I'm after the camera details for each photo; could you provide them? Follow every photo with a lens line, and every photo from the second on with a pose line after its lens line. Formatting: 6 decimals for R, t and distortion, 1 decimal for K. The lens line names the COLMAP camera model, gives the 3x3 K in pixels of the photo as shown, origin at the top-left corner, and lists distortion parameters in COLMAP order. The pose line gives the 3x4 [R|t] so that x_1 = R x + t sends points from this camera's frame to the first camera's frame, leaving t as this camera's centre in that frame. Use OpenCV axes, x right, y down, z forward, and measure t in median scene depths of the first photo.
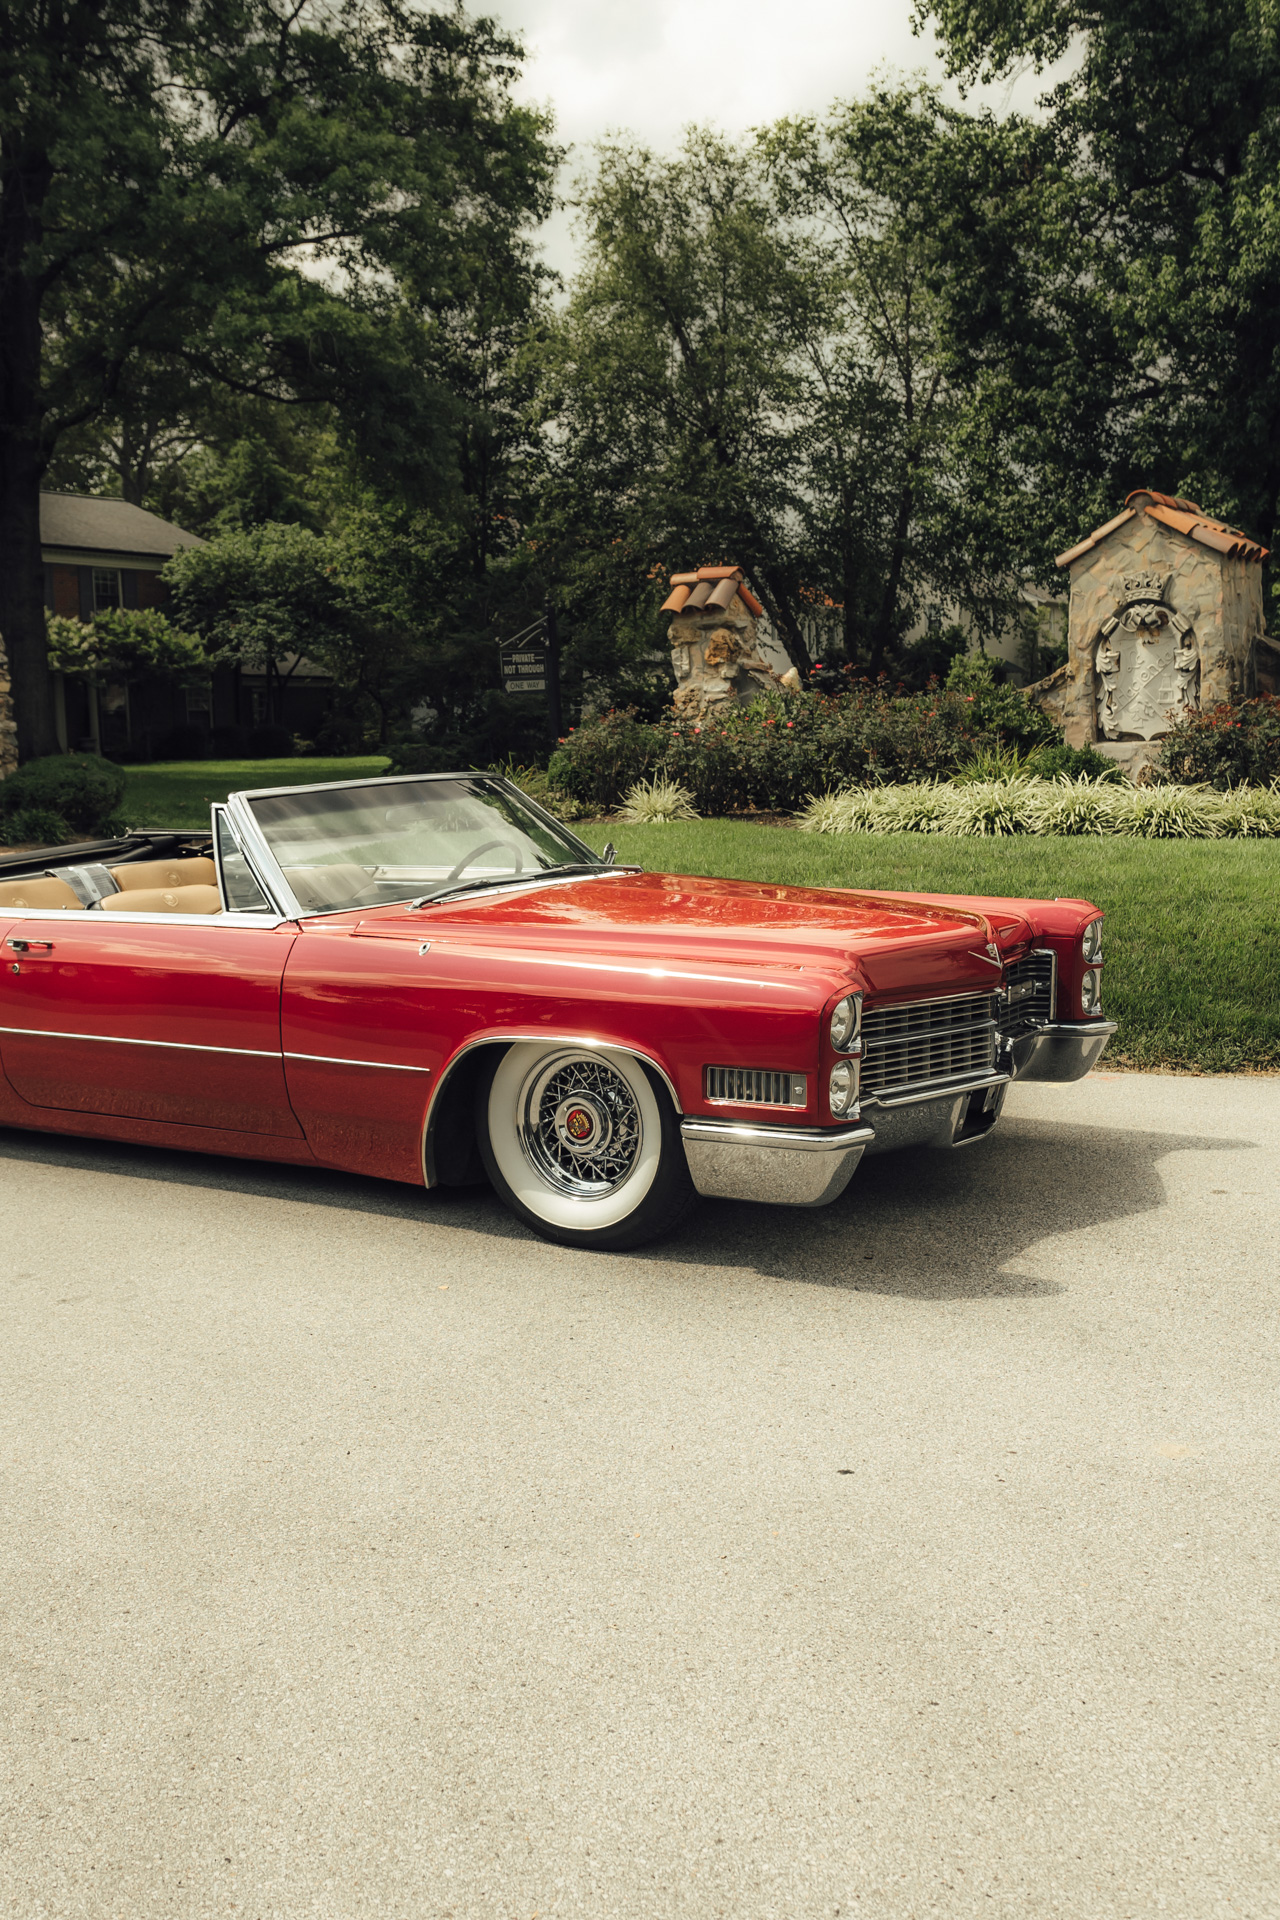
lens RADIAL K [[1933.8, 0, 651.2], [0, 1933.8, 961.8], [0, 0, 1]] dist [-0.032083, 0.101958]
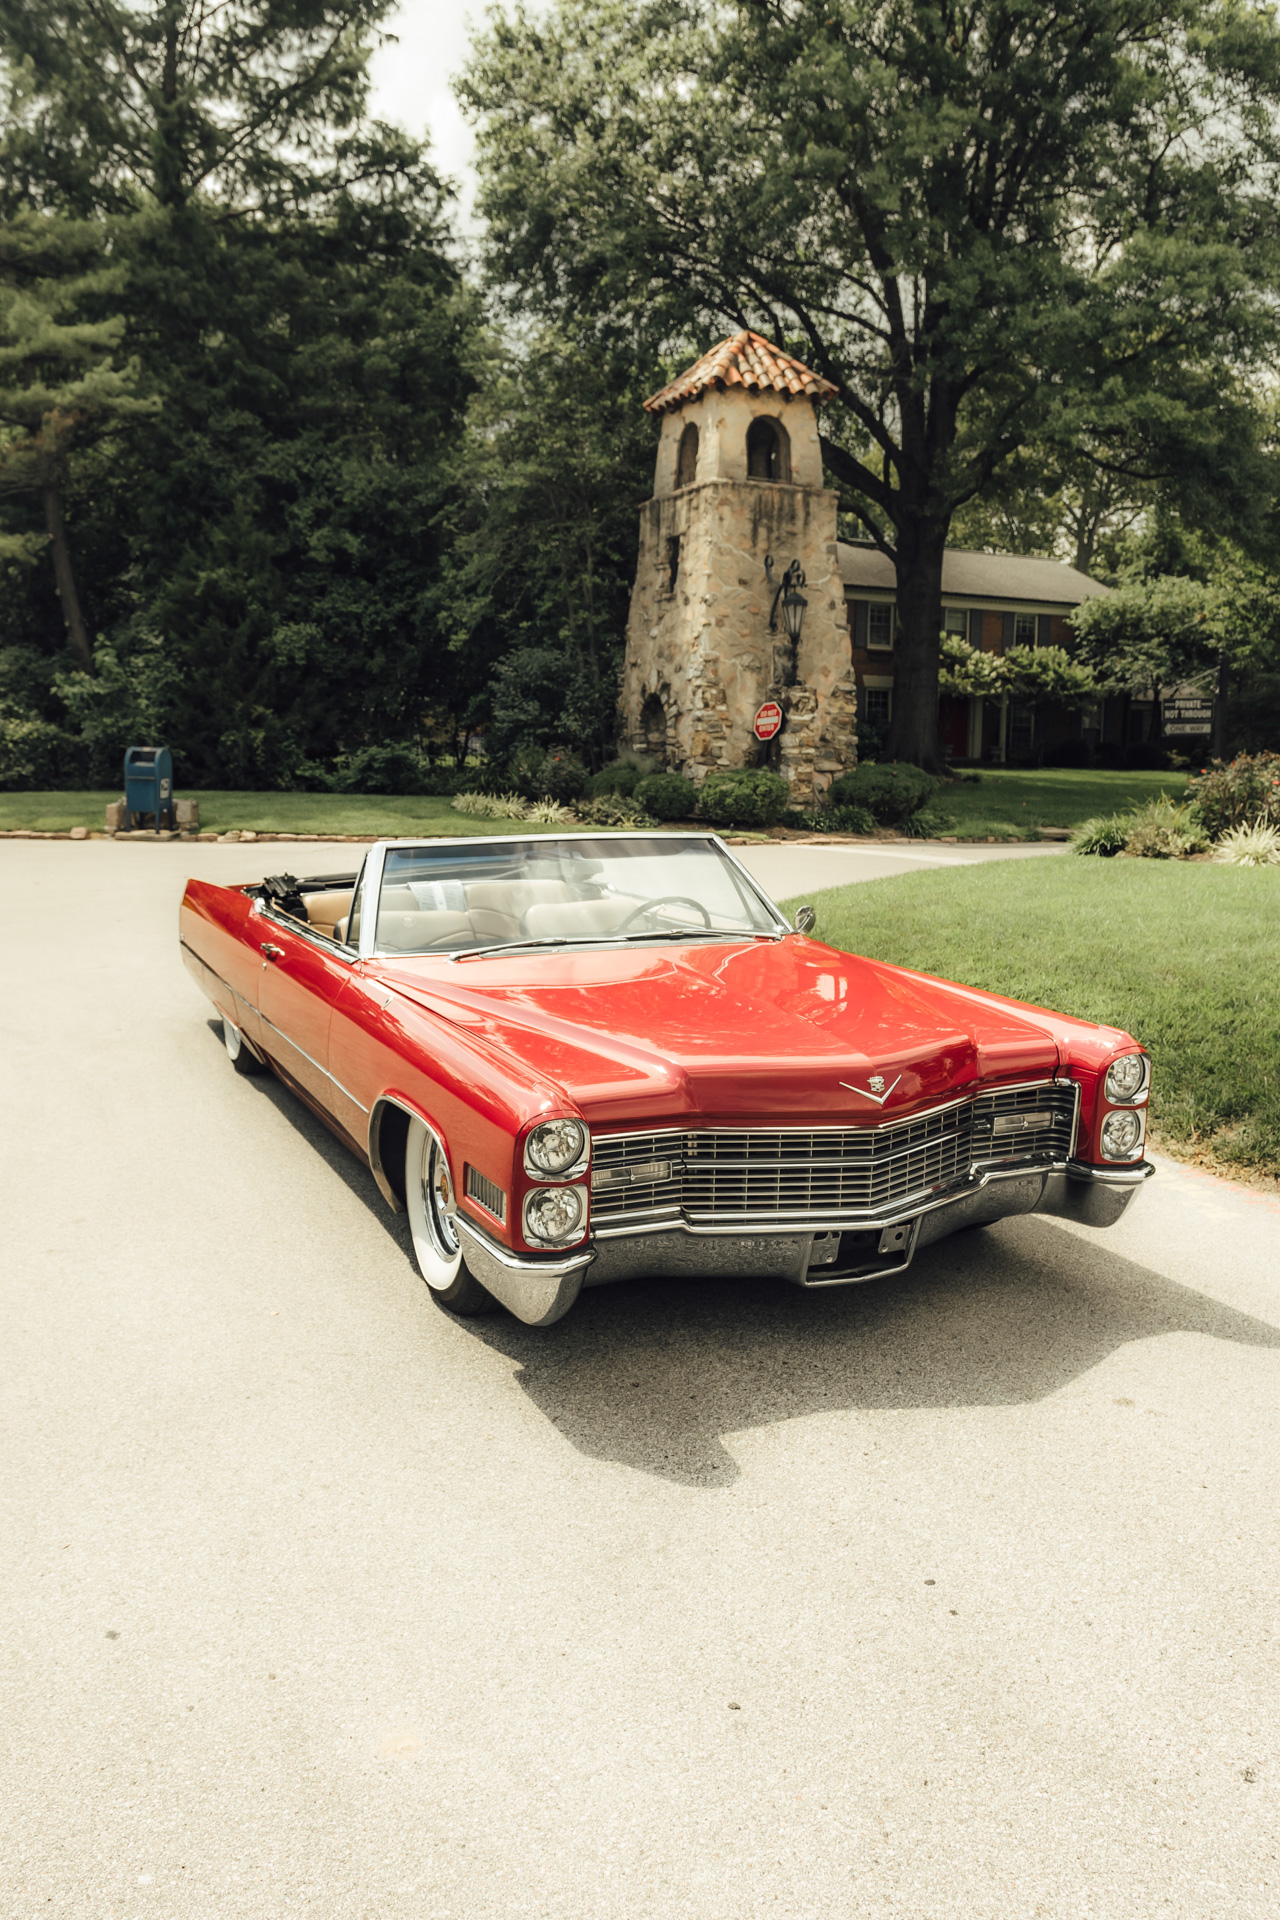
lens RADIAL K [[1508.9, 0, 653.5], [0, 1508.9, 959.3], [0, 0, 1]] dist [-0.088301, 0.078223]
pose [[0.845664, 0.114640, -0.521259, 0.138942], [-0.099451, 0.993401, 0.057134, -0.029063], [0.524369, 0.003524, 0.851484, 0.104596]]
